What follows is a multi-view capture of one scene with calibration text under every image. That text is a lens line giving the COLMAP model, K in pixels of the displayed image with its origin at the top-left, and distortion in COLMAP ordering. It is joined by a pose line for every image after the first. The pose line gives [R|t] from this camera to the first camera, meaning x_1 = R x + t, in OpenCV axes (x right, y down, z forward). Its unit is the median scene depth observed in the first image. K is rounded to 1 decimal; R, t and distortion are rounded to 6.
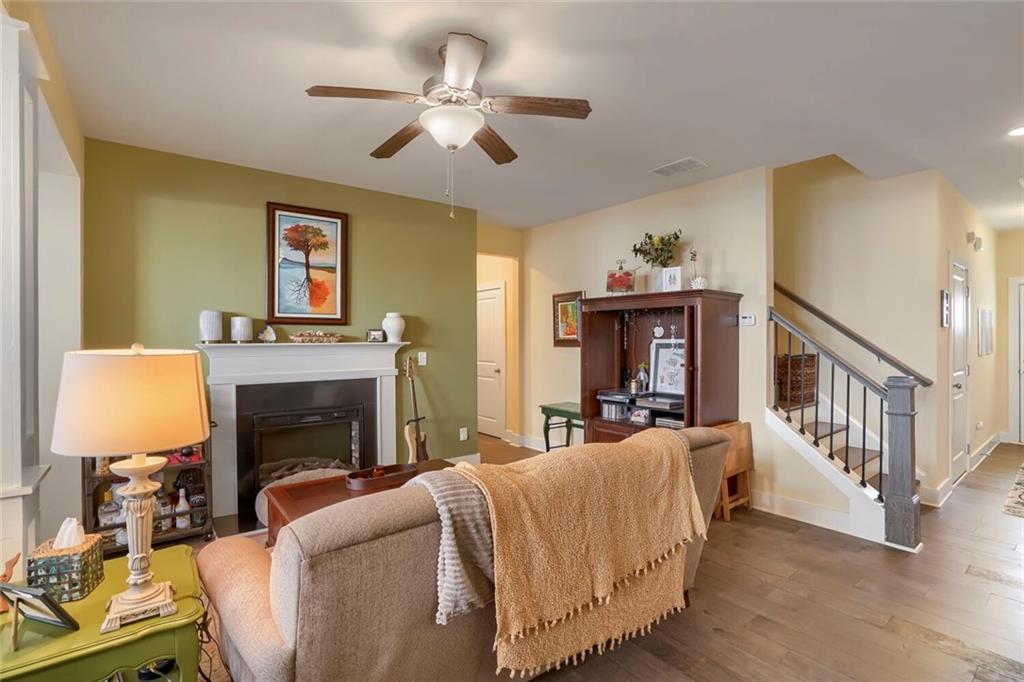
lens RADIAL K [[485.4, 0, 512.4], [0, 485.4, 337.8], [0, 0, 1]] dist [-0.062039, 0.022219]
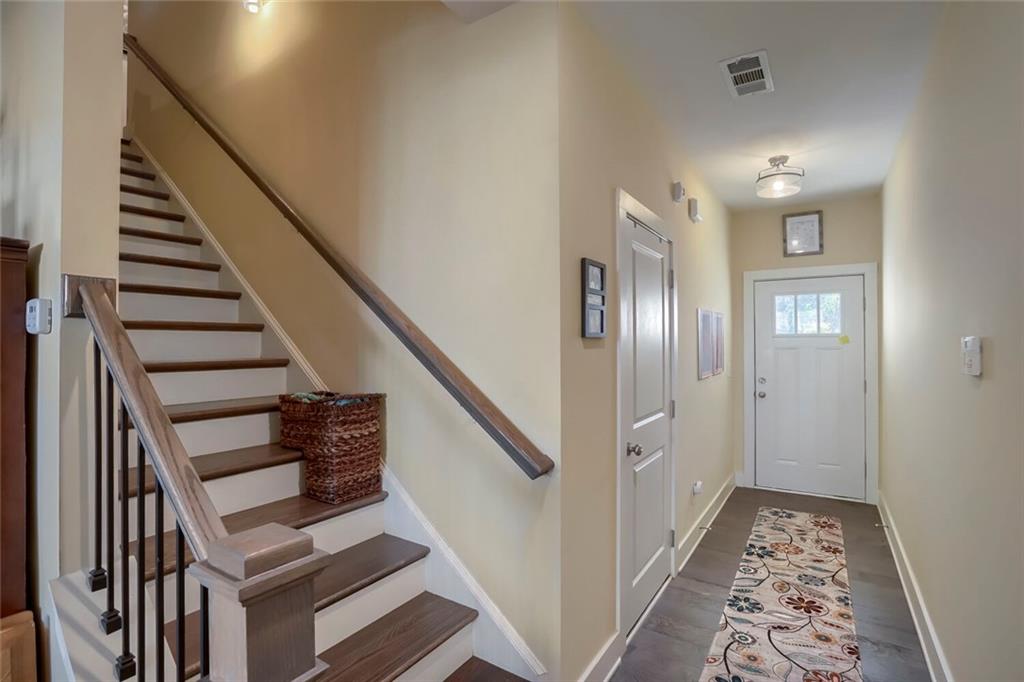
lens RADIAL K [[485.4, 0, 512.4], [0, 485.4, 337.8], [0, 0, 1]] dist [-0.062039, 0.022219]
pose [[0.949694, 0.002970, 0.313166, 0.587814], [0.000695, 0.999933, -0.011593, -0.014752], [-0.313180, 0.011227, 0.949628, 0.475949]]
